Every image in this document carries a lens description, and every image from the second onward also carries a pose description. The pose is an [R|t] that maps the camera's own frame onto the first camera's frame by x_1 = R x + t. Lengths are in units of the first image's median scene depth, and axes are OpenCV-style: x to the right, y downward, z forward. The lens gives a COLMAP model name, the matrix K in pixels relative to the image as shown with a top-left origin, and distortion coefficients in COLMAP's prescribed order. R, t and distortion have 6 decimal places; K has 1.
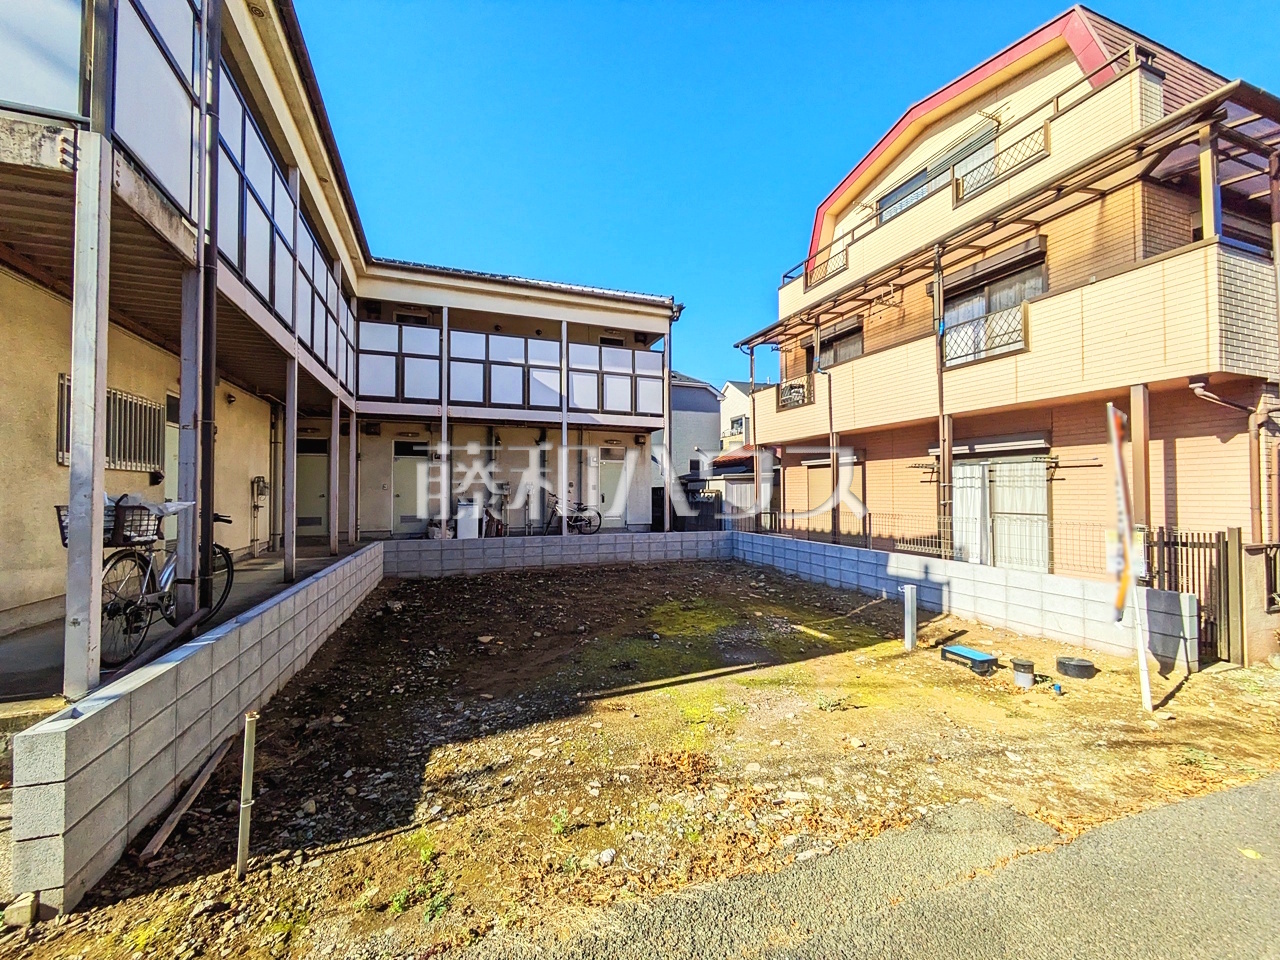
lens RADIAL K [[505.1, 0, 638.2], [0, 505.1, 482.3], [0, 0, 1]] dist [-0.001606, 0.001300]
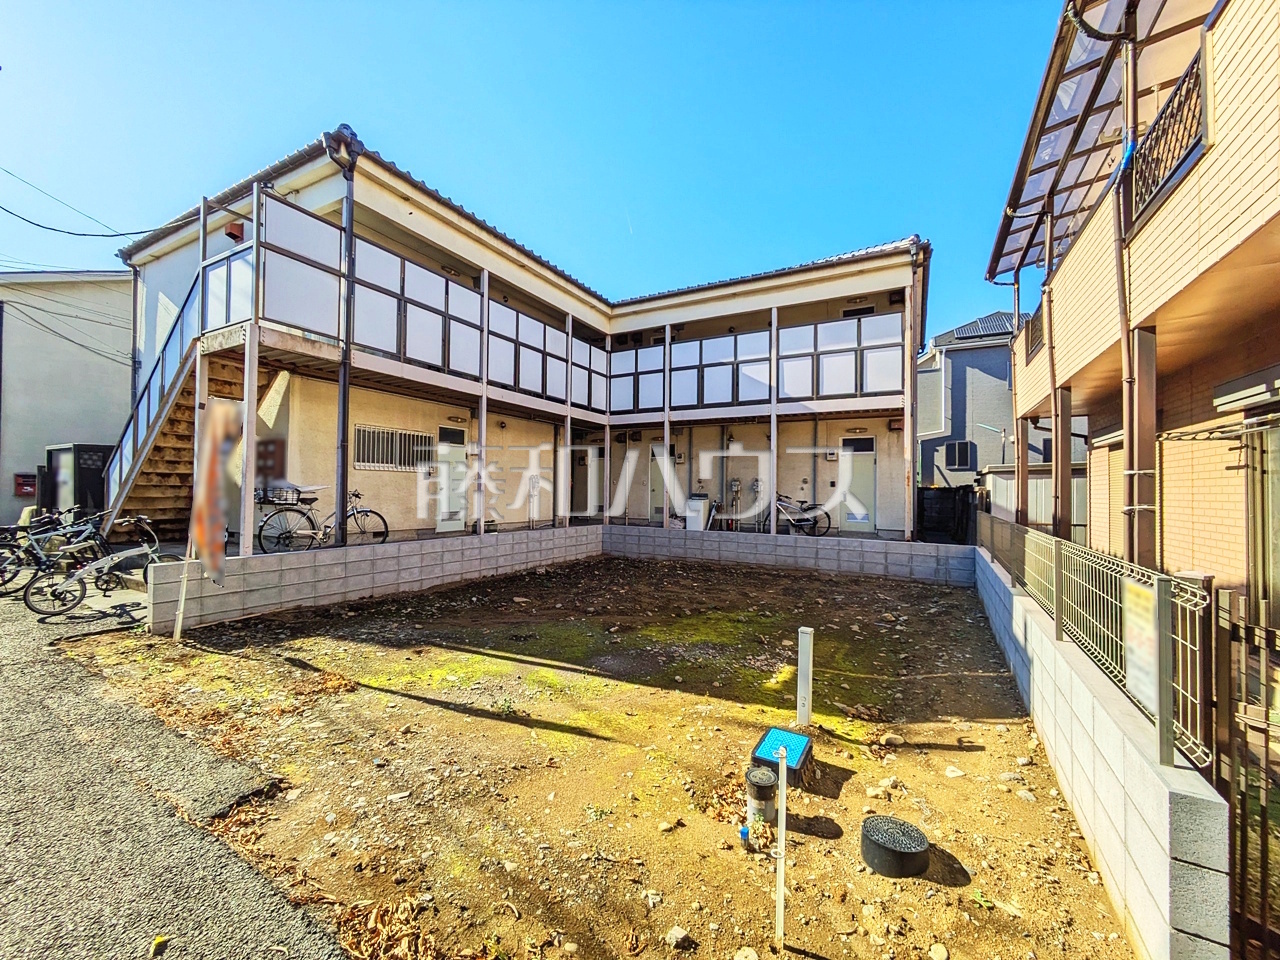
lens RADIAL K [[505.1, 0, 637.7], [0, 505.1, 483.9], [0, 0, 1]] dist [-0.001606, 0.001300]
pose [[0.648602, 0.001029, -0.761127, 0.516953], [0.001016, 0.999997, 0.002217, 0.010641], [0.761127, -0.002212, 0.648599, 0.244888]]
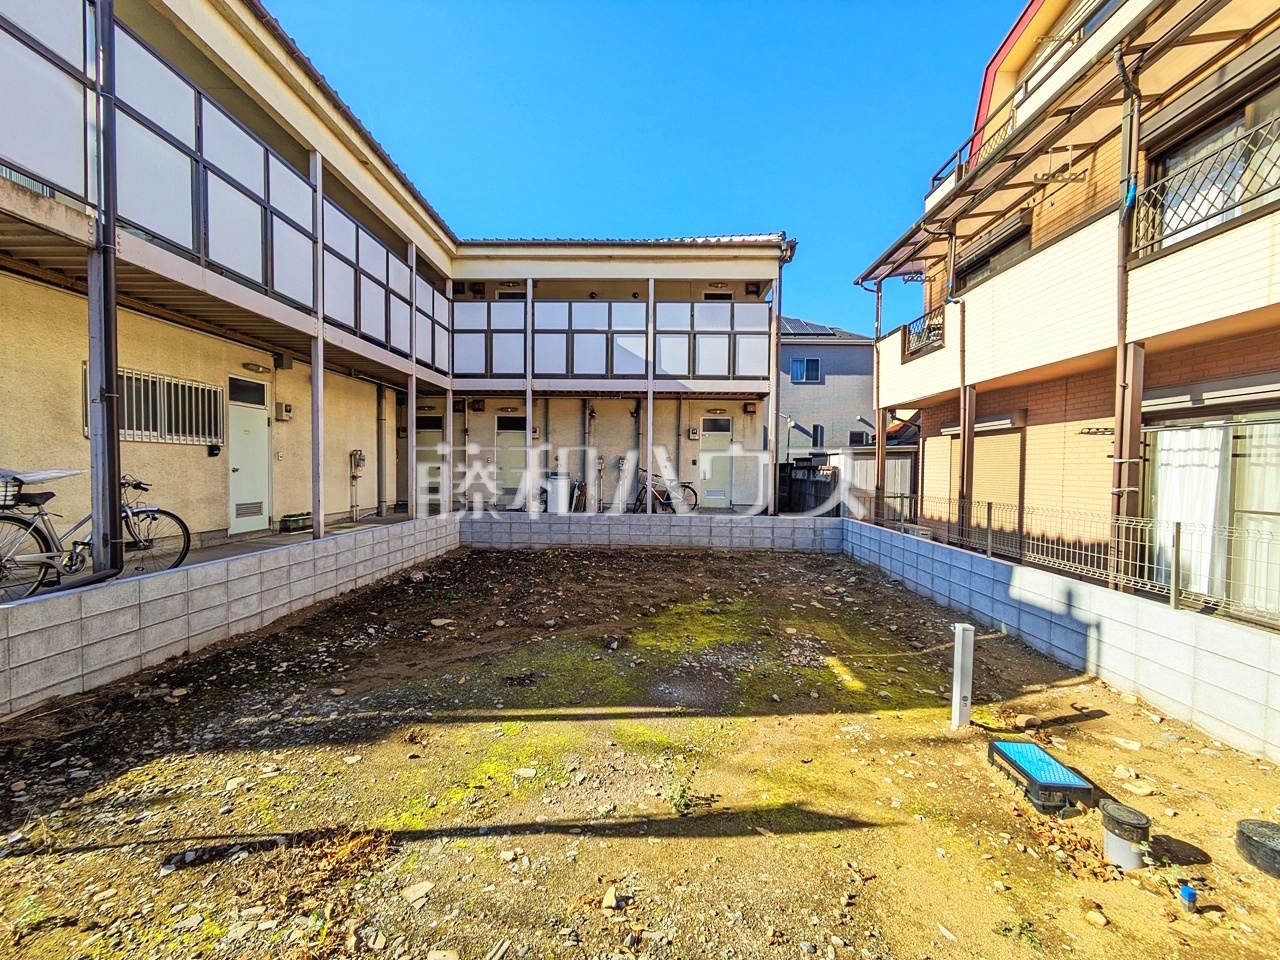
lens RADIAL K [[505.1, 0, 637.6], [0, 505.1, 482.4], [0, 0, 1]] dist [-0.001606, 0.001300]
pose [[0.925254, 0.023165, -0.378640, 0.232843], [-0.004648, 0.998751, 0.049744, 0.002083], [0.379320, -0.044266, 0.924206, 0.172386]]
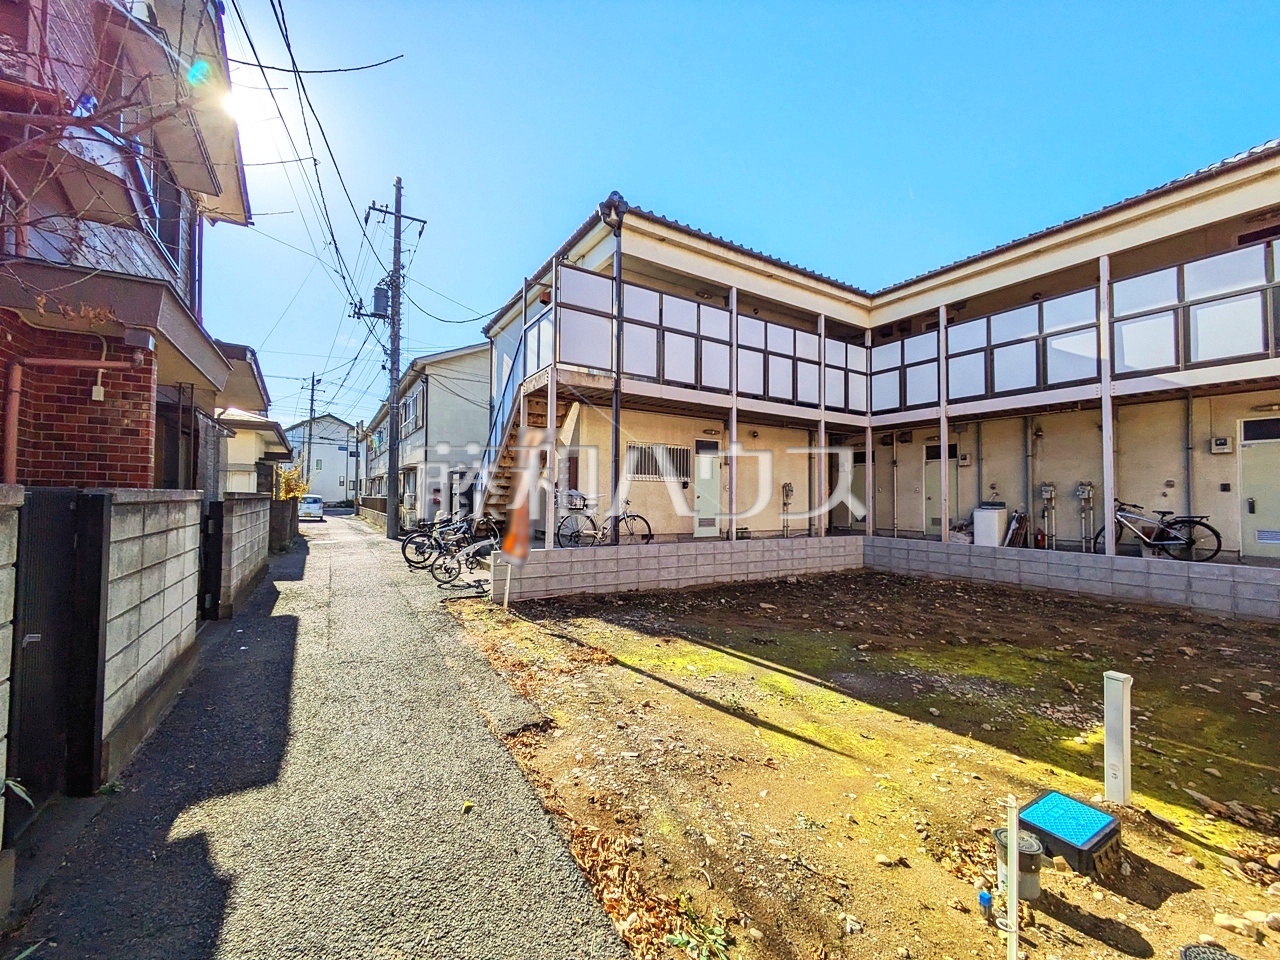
lens RADIAL K [[505.1, 0, 637.1], [0, 505.1, 485.0], [0, 0, 1]] dist [-0.001606, 0.001300]
pose [[0.189975, -0.020482, -0.981575, 0.540716], [0.010356, 0.999769, -0.018857, 0.016001], [0.981734, -0.006583, 0.190143, 0.267122]]
